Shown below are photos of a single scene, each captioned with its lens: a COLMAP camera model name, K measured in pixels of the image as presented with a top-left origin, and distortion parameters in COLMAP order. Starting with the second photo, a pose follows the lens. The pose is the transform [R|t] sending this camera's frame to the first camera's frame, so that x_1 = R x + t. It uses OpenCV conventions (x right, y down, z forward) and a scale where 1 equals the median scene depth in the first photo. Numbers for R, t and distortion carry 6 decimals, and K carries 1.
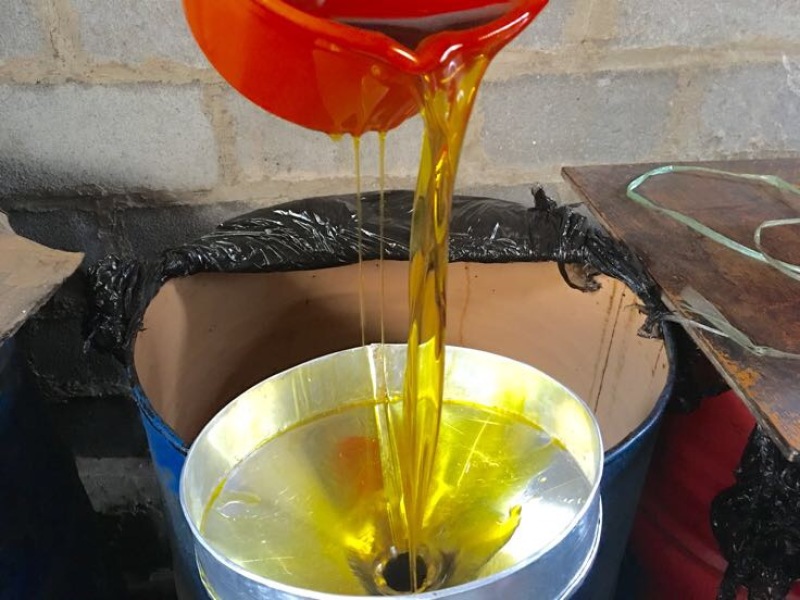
lens RADIAL K [[724.1, 0, 402.5], [0, 724.1, 289.8], [0, 0, 1]] dist [0.051708, -0.071609]
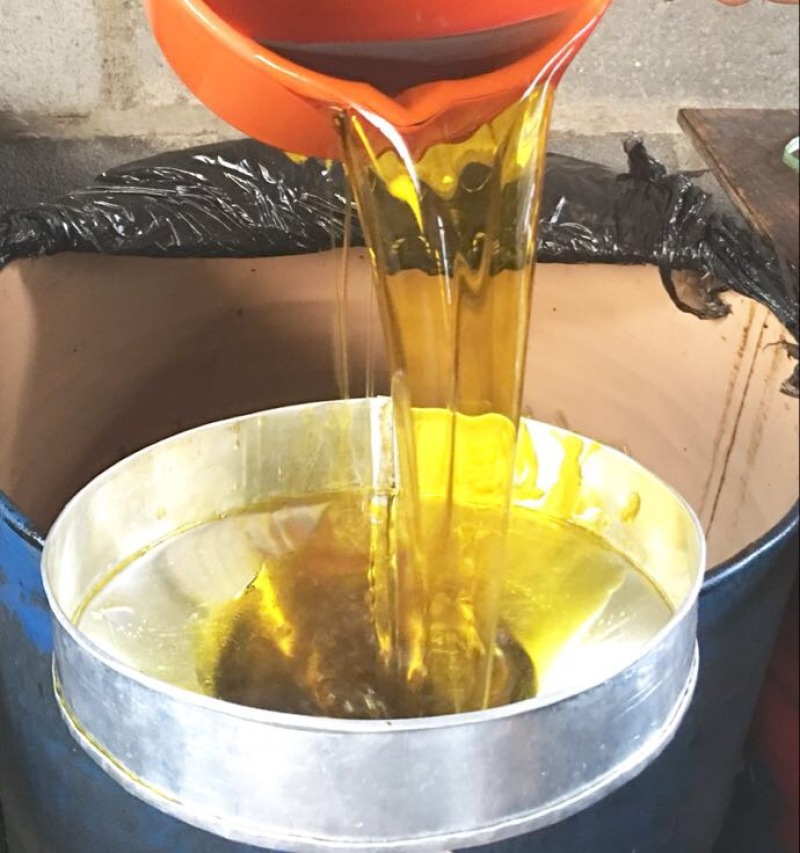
lens RADIAL K [[1293.9, 0, 421.6], [0, 1293.9, 292.7], [0, 0, 1]] dist [0.045514, 0.000000]
pose [[0.998608, 0.052106, 0.008151, 0.007740], [-0.052000, 0.998566, -0.012746, 0.006632], [-0.008804, 0.012305, 0.999886, -0.063078]]
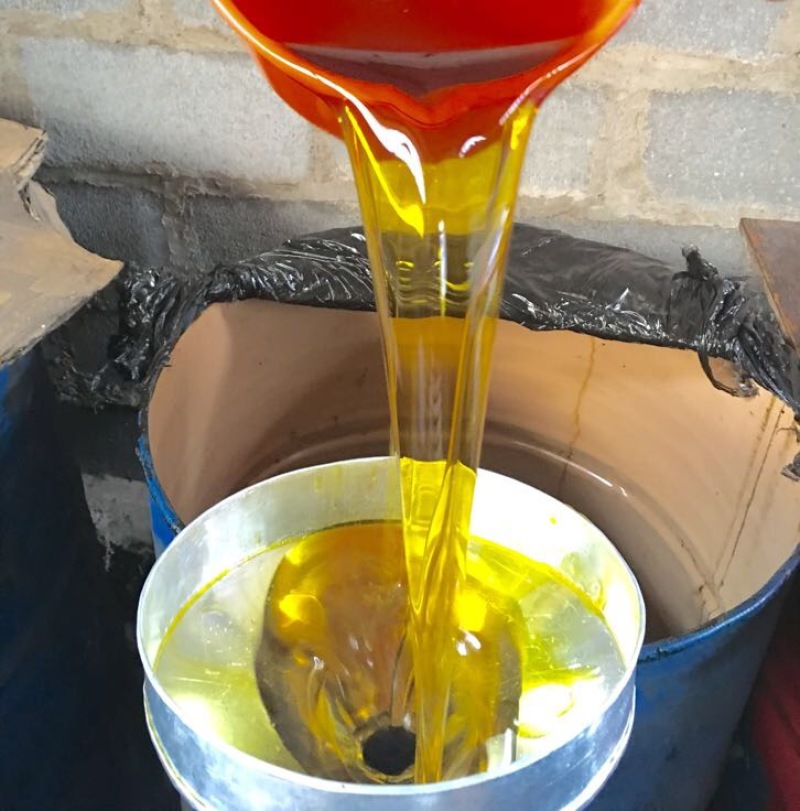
lens RADIAL K [[966.7, 0, 399.5], [0, 966.7, 259.3], [0, 0, 1]] dist [0.038412, 0.000000]
pose [[0.972717, 0.138836, -0.185864, 0.071994], [-0.143858, 0.989503, -0.013749, -0.064837], [0.182004, 0.040112, 0.982479, -0.051190]]
